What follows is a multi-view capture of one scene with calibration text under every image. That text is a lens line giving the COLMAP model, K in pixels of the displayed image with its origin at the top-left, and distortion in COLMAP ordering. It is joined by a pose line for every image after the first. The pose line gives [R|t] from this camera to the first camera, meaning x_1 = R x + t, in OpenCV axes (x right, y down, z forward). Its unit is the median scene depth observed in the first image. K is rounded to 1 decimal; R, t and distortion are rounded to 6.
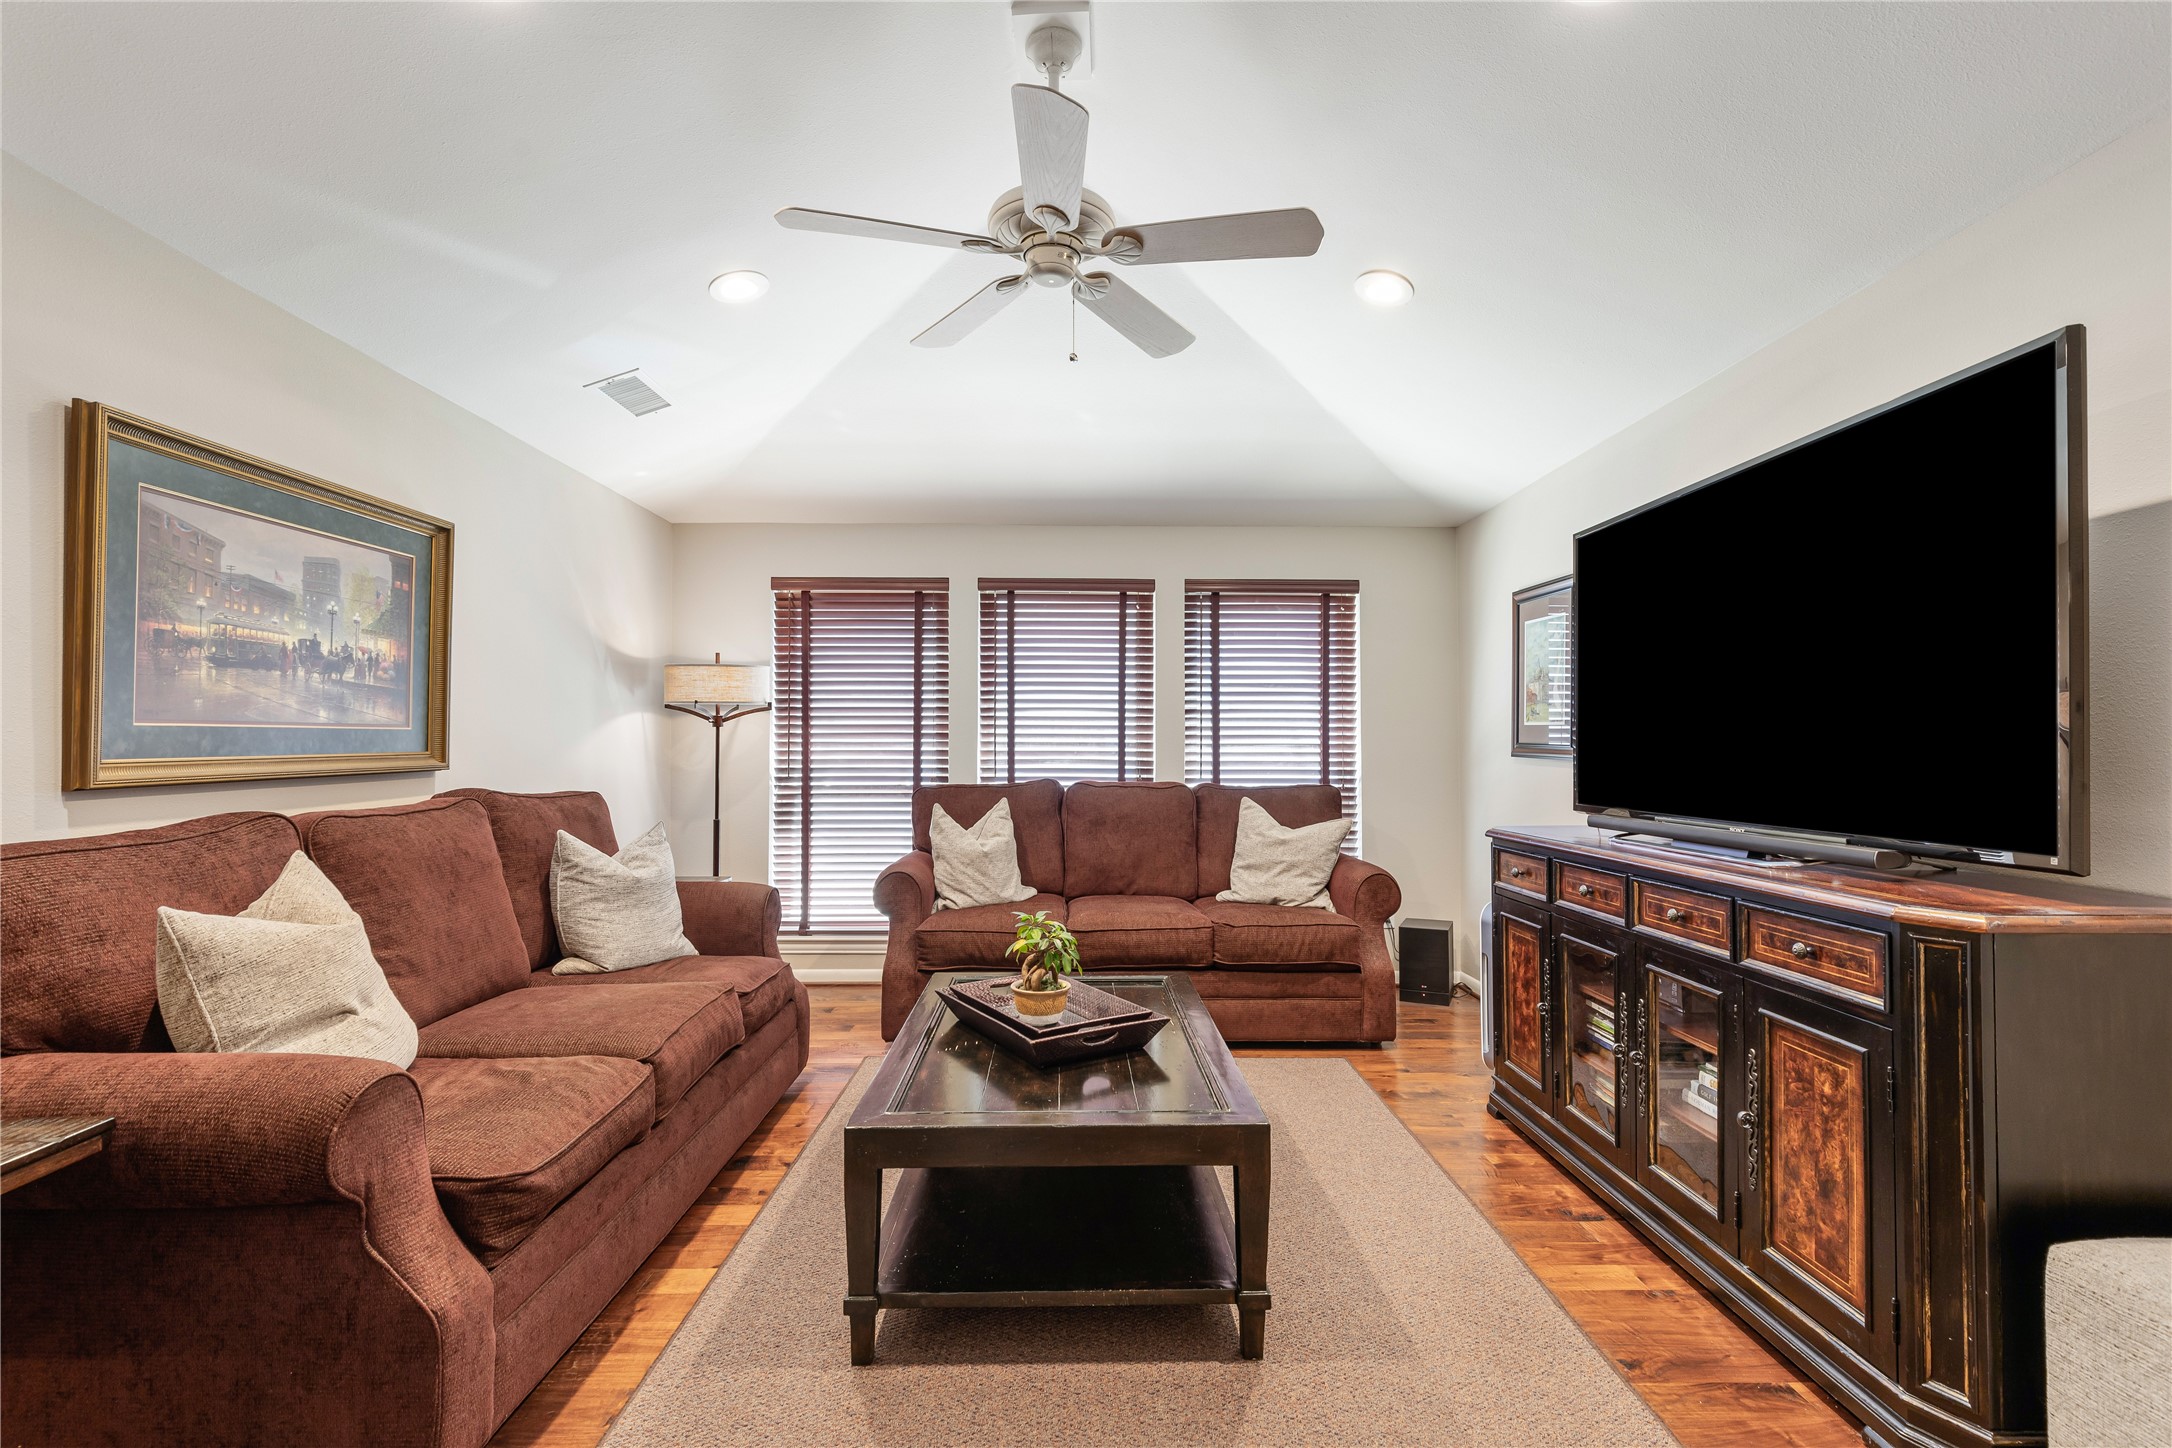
lens RADIAL K [[972.8, 0, 1088.1], [0, 972.8, 727.7], [0, 0, 1]] dist [0.002651, -0.000834]
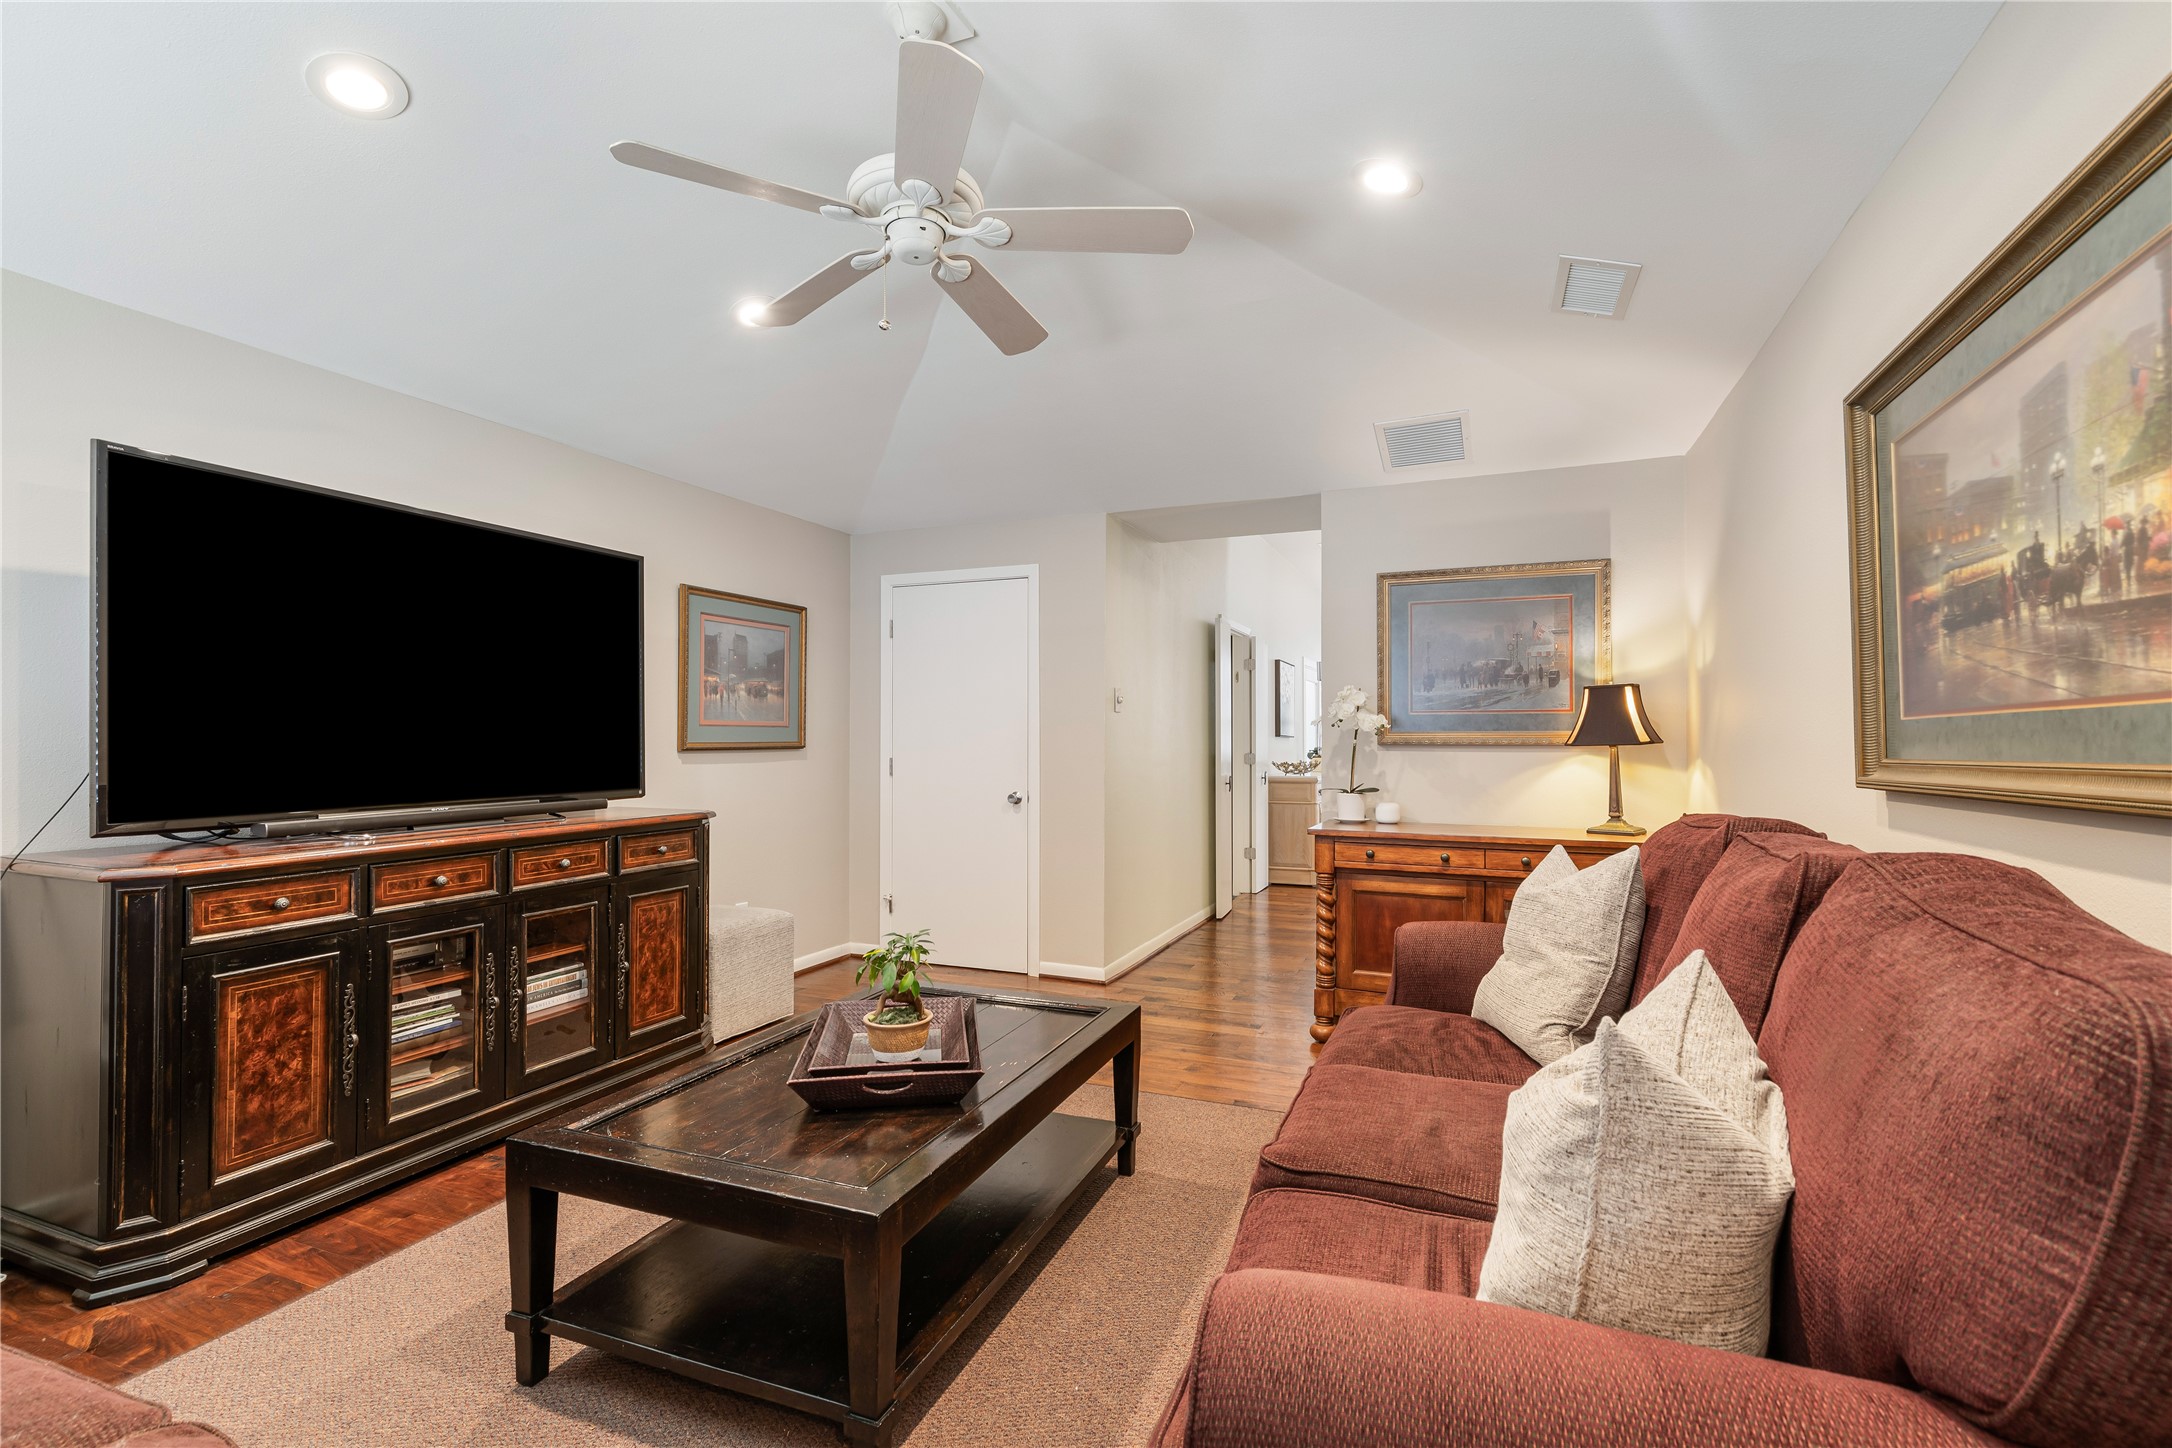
lens RADIAL K [[972.8, 0, 1091.7], [0, 972.8, 725.5], [0, 0, 1]] dist [0.002651, -0.000834]
pose [[-0.918053, 0.002334, 0.396452, -0.534856], [-0.010619, 0.999479, -0.030475, 0.029499], [-0.396316, -0.032187, -0.917550, 1.686803]]
